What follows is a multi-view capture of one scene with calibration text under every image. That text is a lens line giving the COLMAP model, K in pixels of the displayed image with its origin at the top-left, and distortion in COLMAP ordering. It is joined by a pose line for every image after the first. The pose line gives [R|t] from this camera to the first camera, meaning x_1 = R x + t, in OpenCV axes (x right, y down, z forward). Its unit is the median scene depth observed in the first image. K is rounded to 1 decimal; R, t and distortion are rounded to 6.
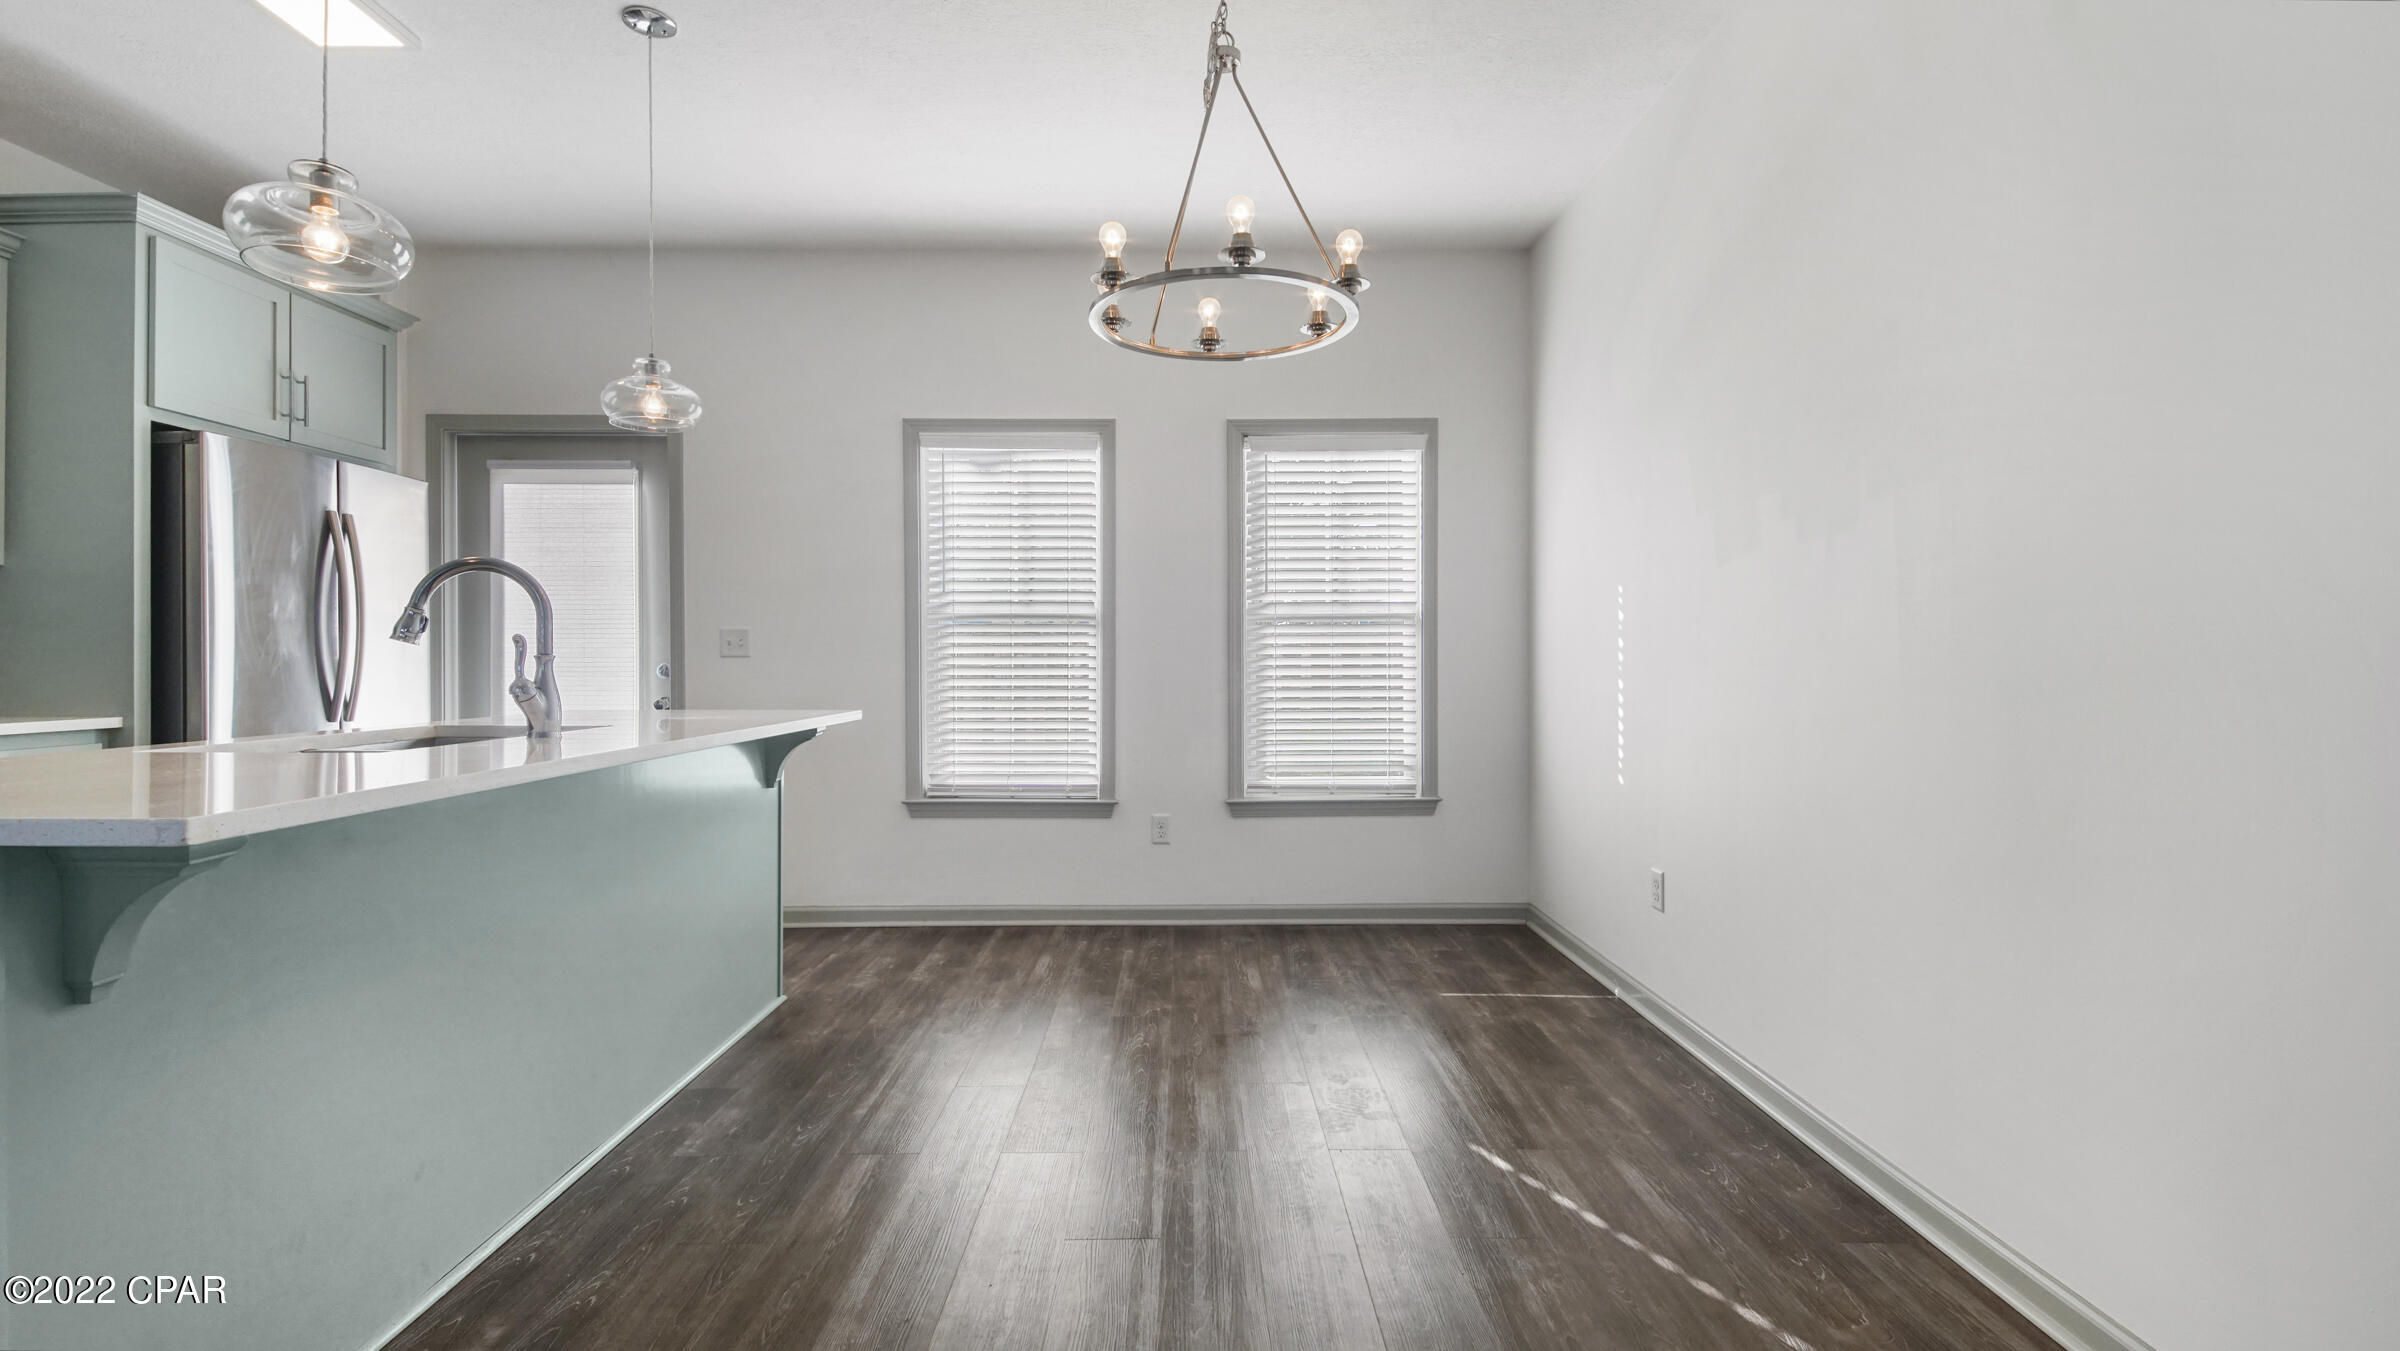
lens RADIAL K [[1047.8, 0, 1196.5], [0, 1047.8, 680.6], [0, 0, 1]] dist [0.042055, -0.025577]
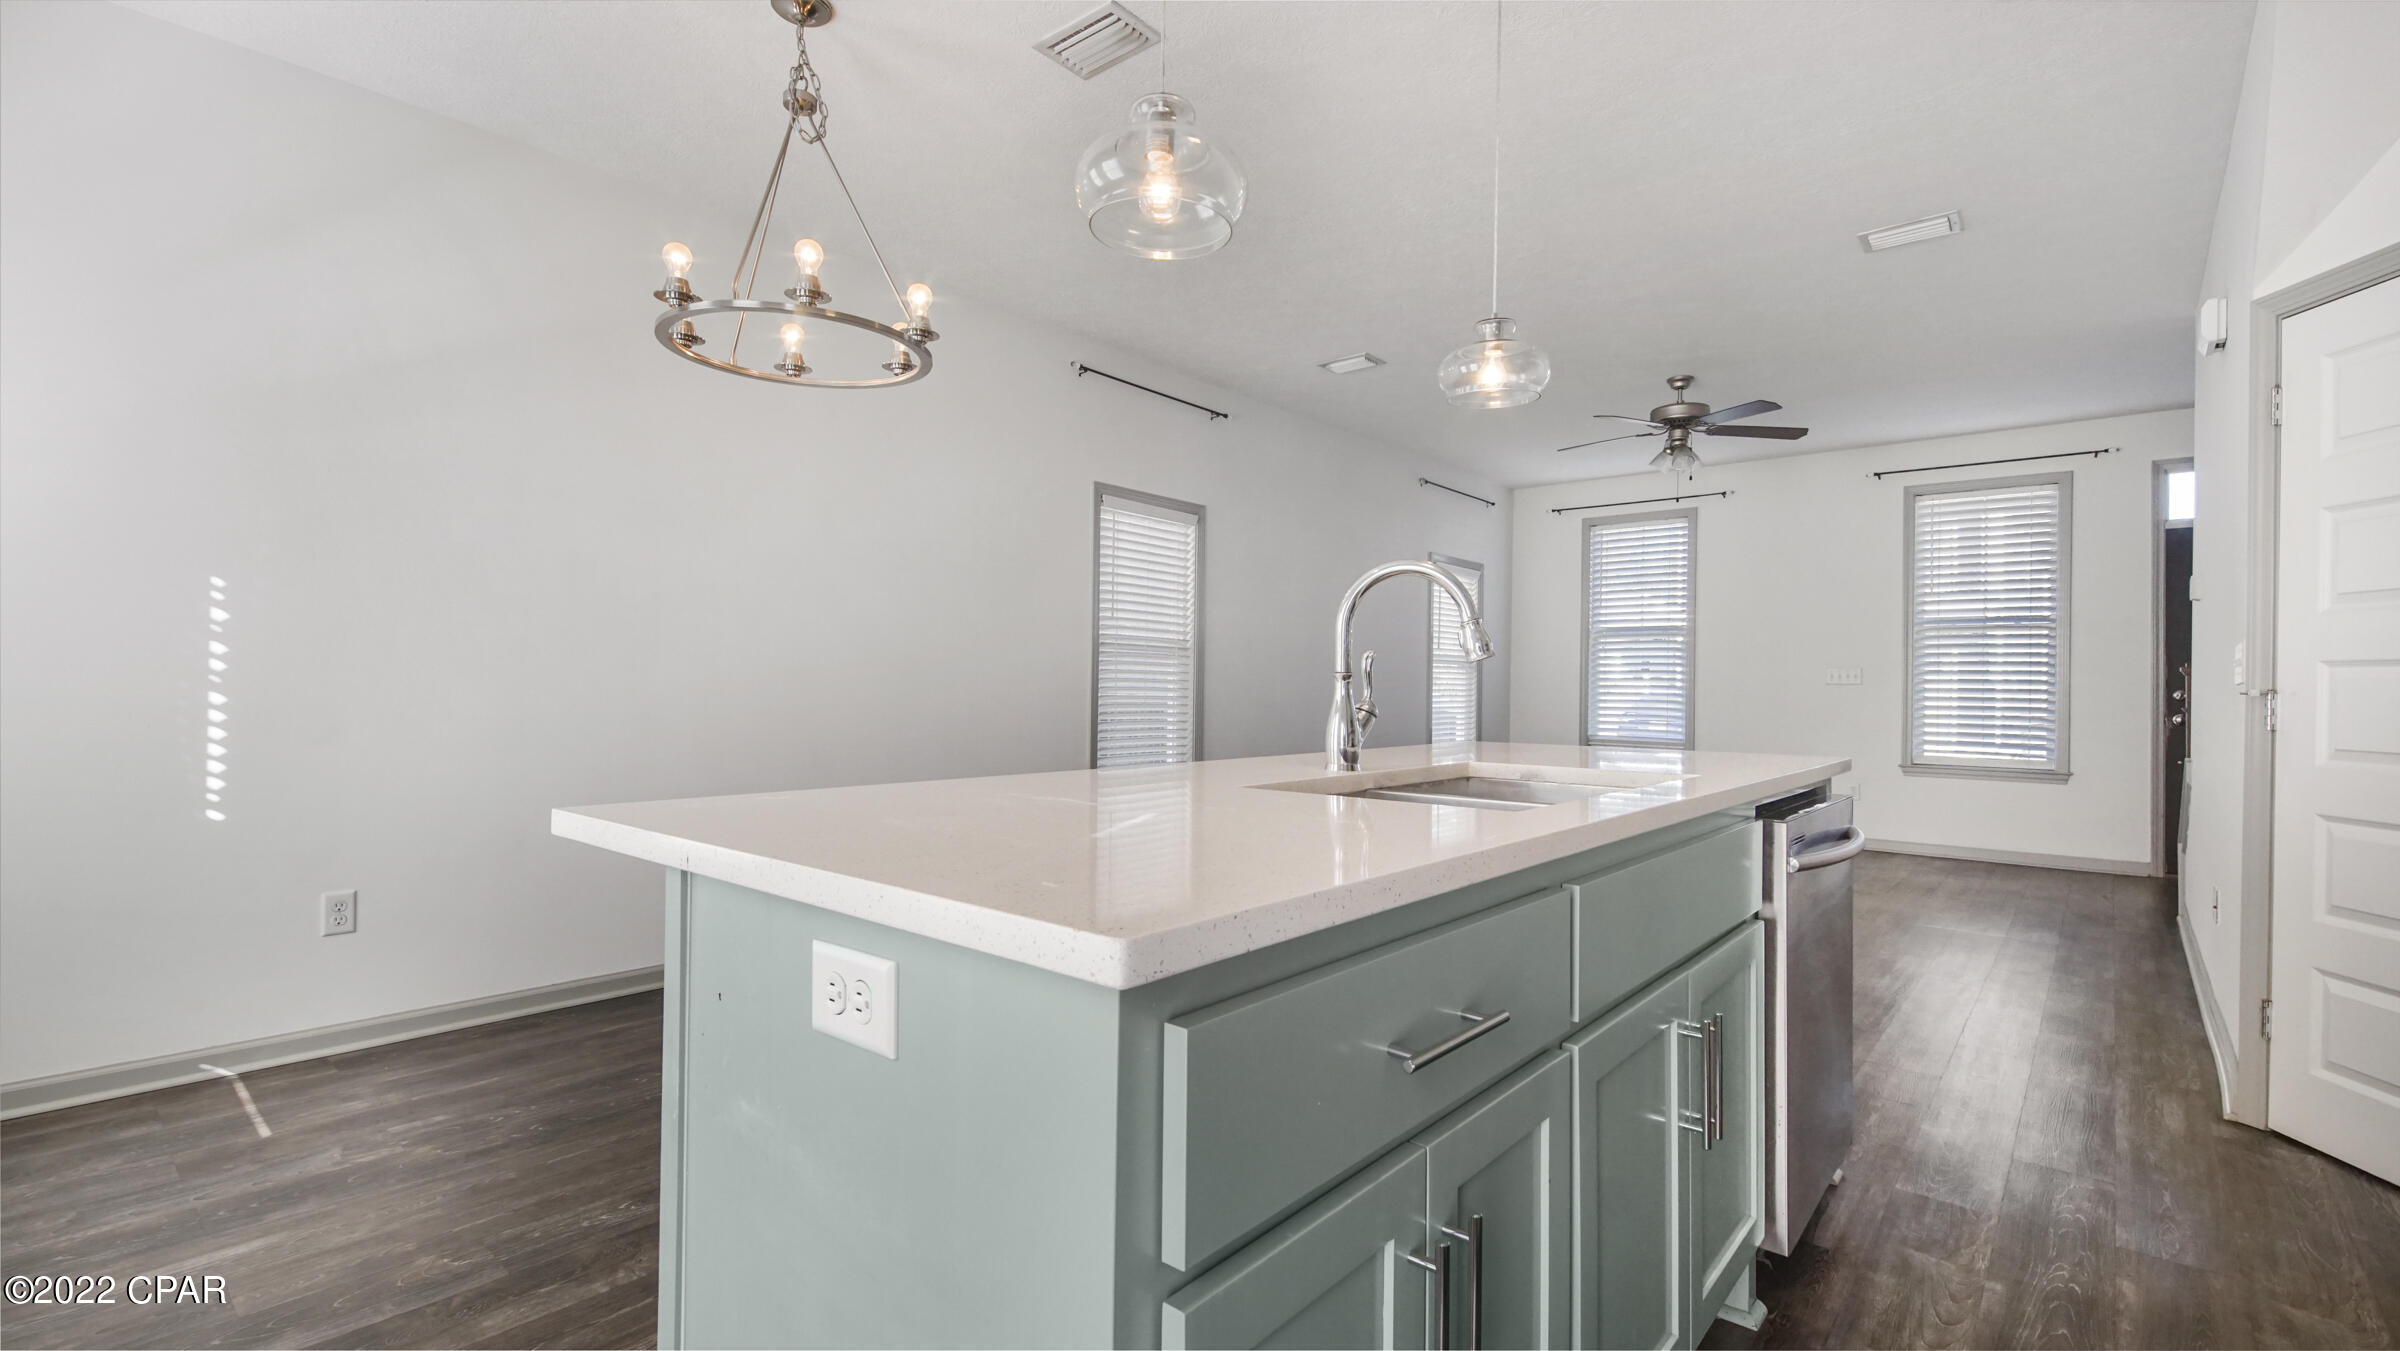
lens RADIAL K [[1042.8, 0, 1193.8], [0, 1042.8, 680.6], [0, 0, 1]] dist [0.042177, -0.023259]
pose [[-0.752010, -0.008771, 0.659093, -0.707725], [-0.001056, 0.999926, 0.012103, -0.017520], [-0.659151, 0.008406, -0.751964, 1.127296]]
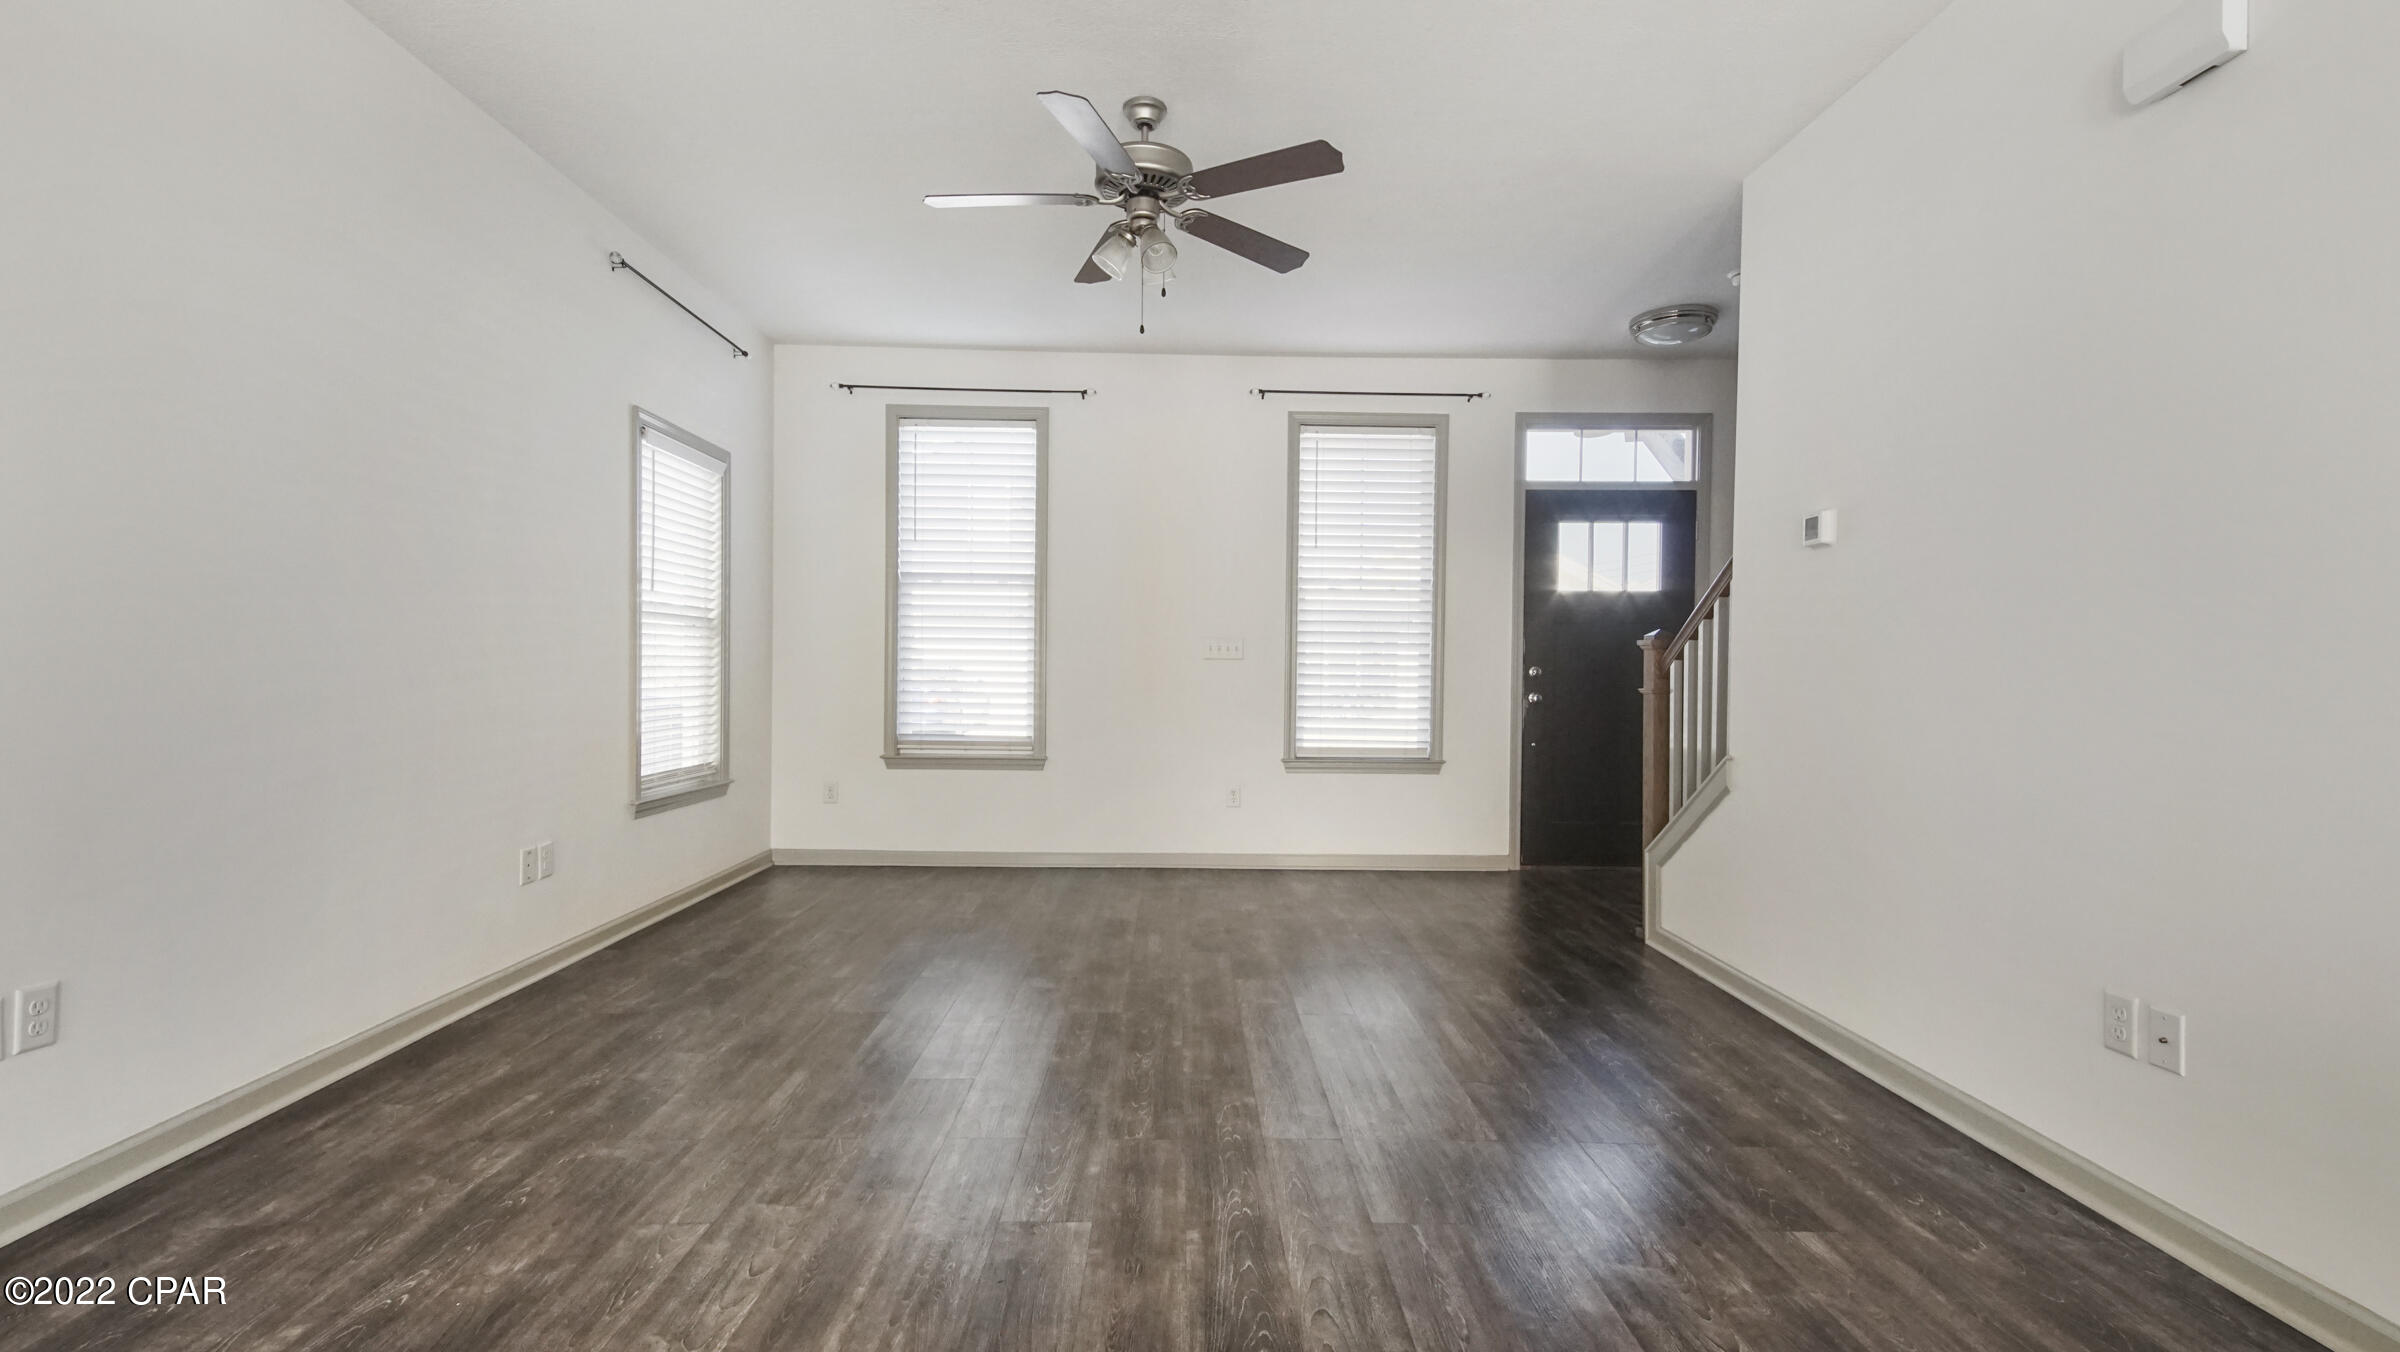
lens RADIAL K [[1047.8, 0, 1196.5], [0, 1047.8, 681.1], [0, 0, 1]] dist [0.042055, -0.025577]
pose [[-0.999765, -0.013944, -0.016603, -0.222888], [-0.014474, 0.999375, 0.032259, -0.003682], [0.016143, 0.032492, -0.999342, 0.309876]]
